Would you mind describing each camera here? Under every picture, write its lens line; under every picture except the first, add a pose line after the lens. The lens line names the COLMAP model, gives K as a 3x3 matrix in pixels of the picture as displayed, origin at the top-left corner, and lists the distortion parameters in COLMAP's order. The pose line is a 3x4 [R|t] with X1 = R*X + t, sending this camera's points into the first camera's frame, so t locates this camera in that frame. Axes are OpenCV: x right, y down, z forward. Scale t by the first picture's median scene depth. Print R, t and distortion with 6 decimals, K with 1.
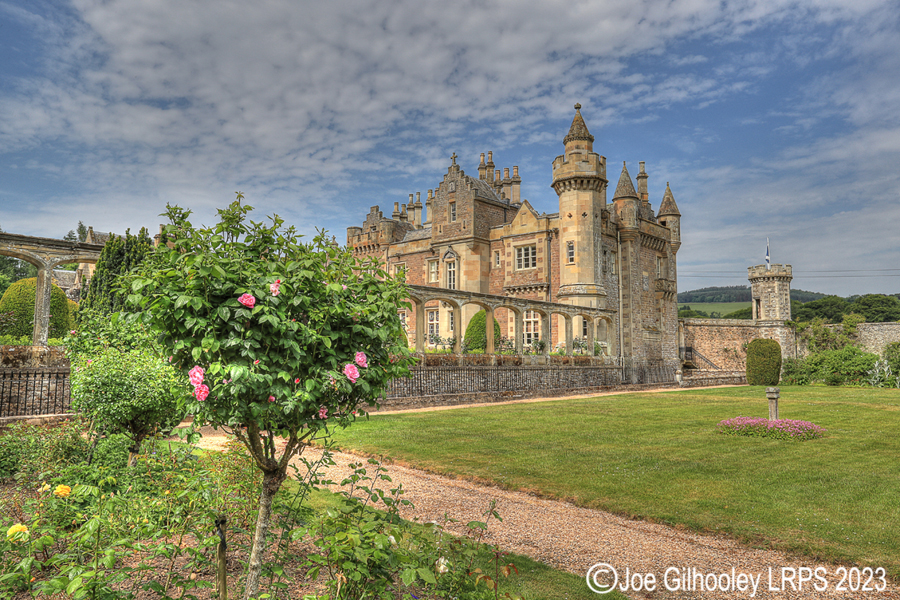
lens RADIAL K [[657.6, 0, 448.8], [0, 657.6, 297.5], [0, 0, 1]] dist [-0.039117, 0.094628]
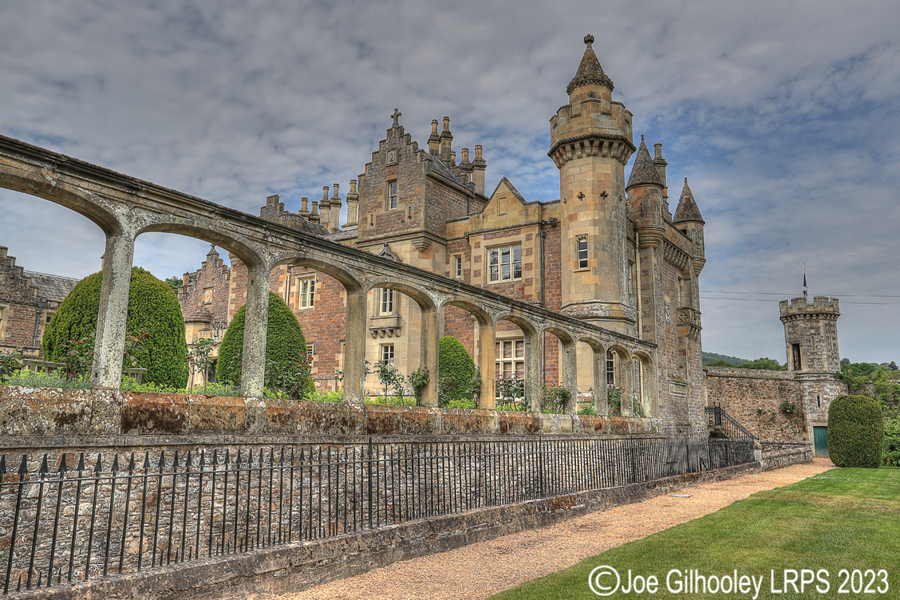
lens RADIAL K [[700.1, 0, 447.3], [0, 700.1, 298.8], [0, 0, 1]] dist [-0.036092, 0.125143]
pose [[0.991104, 0.035761, 0.128197, -0.027480], [-0.025524, 0.996418, -0.080623, 0.032284], [-0.130621, 0.076634, 0.988466, 0.333700]]
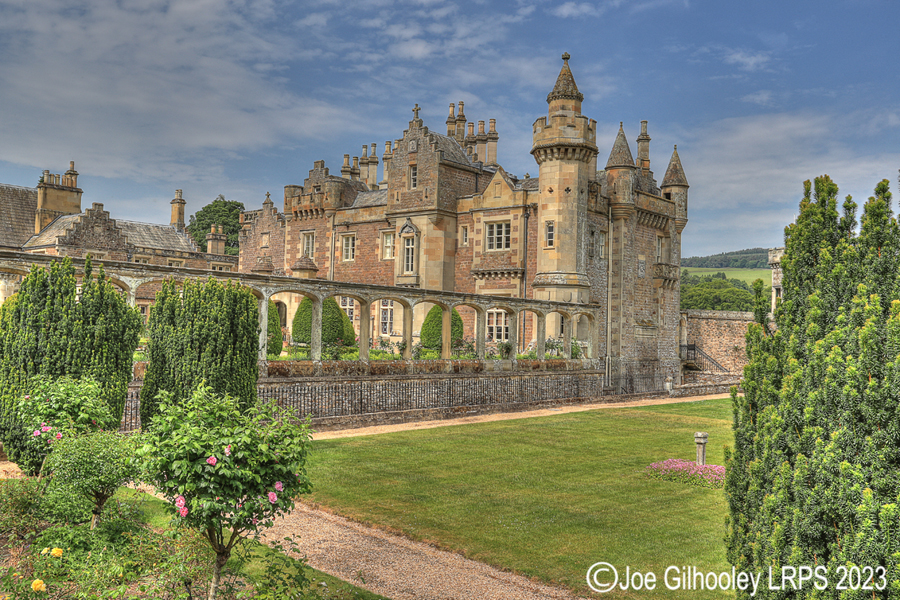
lens RADIAL K [[852.6, 0, 447.7], [0, 852.6, 297.0], [0, 0, 1]] dist [-0.003424, 0.144888]
pose [[0.999006, 0.025801, 0.036340, 0.015816], [-0.027685, 0.998246, 0.052335, -0.039937], [-0.034926, -0.053289, 0.997968, -0.088981]]
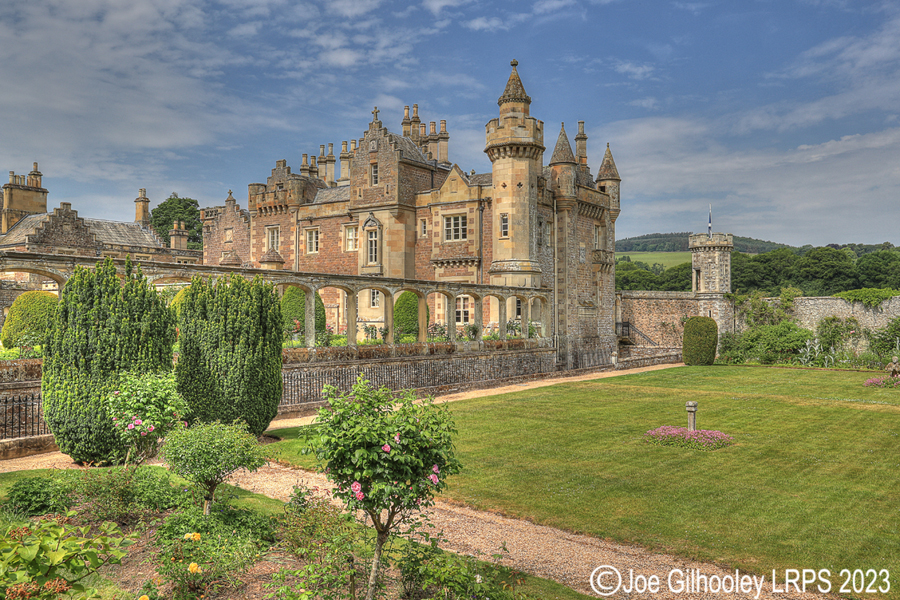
lens RADIAL K [[782.6, 0, 448.6], [0, 782.6, 297.2], [0, 0, 1]] dist [-0.018473, 0.136362]
pose [[0.992177, -0.000201, 0.124838, -0.029106], [-0.008522, 0.997557, 0.069334, -0.041564], [-0.124547, -0.069856, 0.989752, -0.086386]]
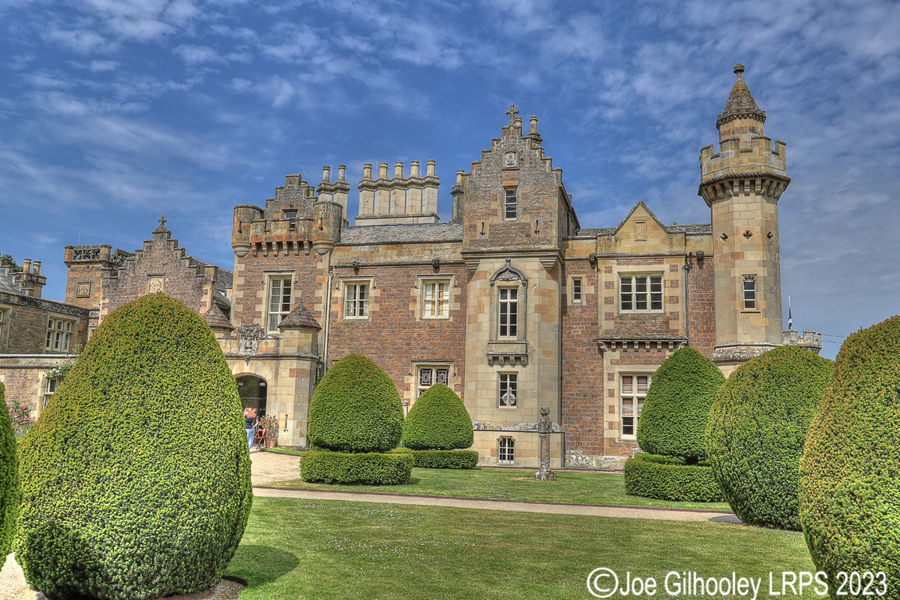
lens RADIAL K [[782.6, 0, 448.6], [0, 782.6, 297.2], [0, 0, 1]] dist [-0.018473, 0.136362]
pose [[0.885207, 0.094864, 0.455422, -0.385461], [-0.068565, 0.994901, -0.073968, 0.009654], [-0.460116, 0.034251, 0.887198, 0.447900]]
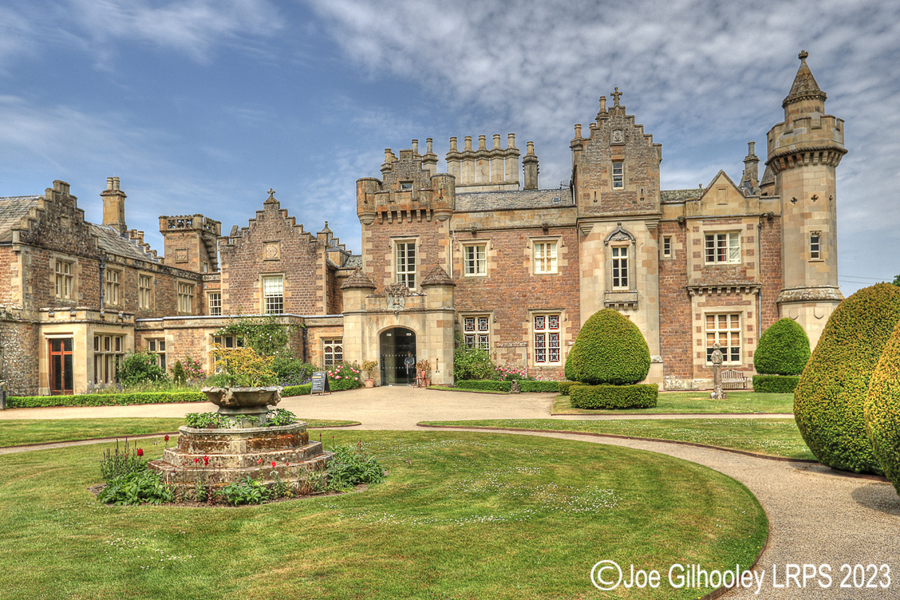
lens RADIAL K [[700.5, 0, 449.4], [0, 700.5, 356.2], [0, 0, 1]] dist [-0.024282, 0.062069]
pose [[0.830486, -0.017157, 0.556776, -0.611304], [-0.031627, 0.996461, 0.077880, 0.010983], [-0.556141, -0.082287, 0.827004, 0.514367]]
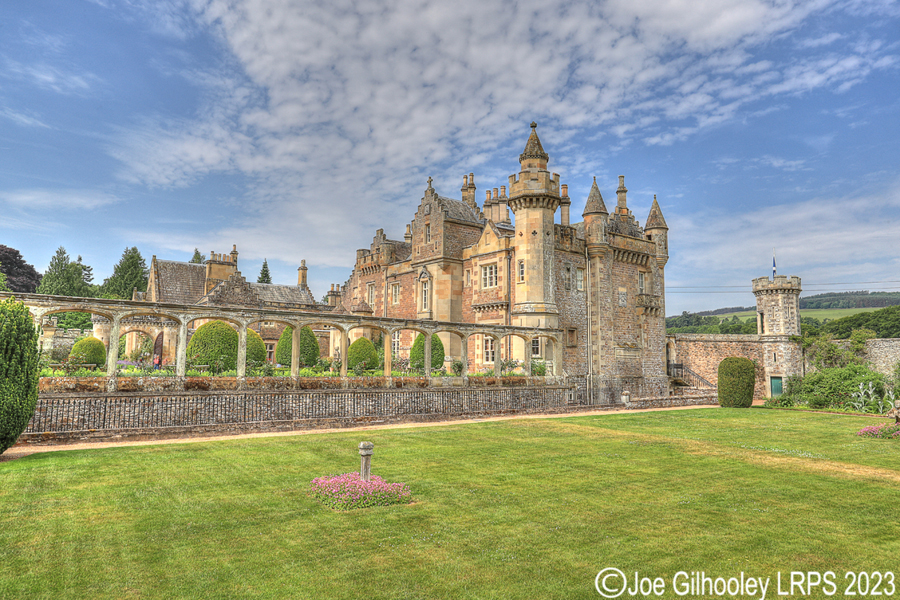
lens RADIAL K [[608.2, 0, 449.2], [0, 608.2, 295.6], [0, 0, 1]] dist [-0.044219, 0.075562]
pose [[0.982855, -0.015564, -0.183724, 0.234655], [0.012063, 0.999724, -0.020158, -0.013050], [0.183987, 0.017596, 0.982771, 0.067019]]
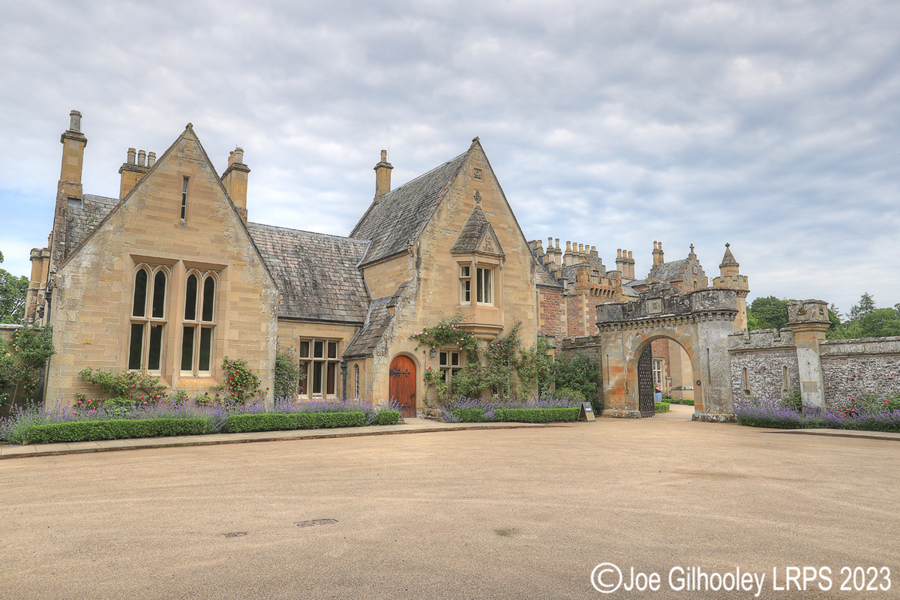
lens RADIAL K [[608.2, 0, 449.2], [0, 608.2, 295.6], [0, 0, 1]] dist [-0.044219, 0.075562]
pose [[0.235967, 0.146856, 0.960600, -1.392253], [-0.087784, 0.987695, -0.129435, 0.093078], [-0.967788, -0.053783, 0.245955, 1.293295]]
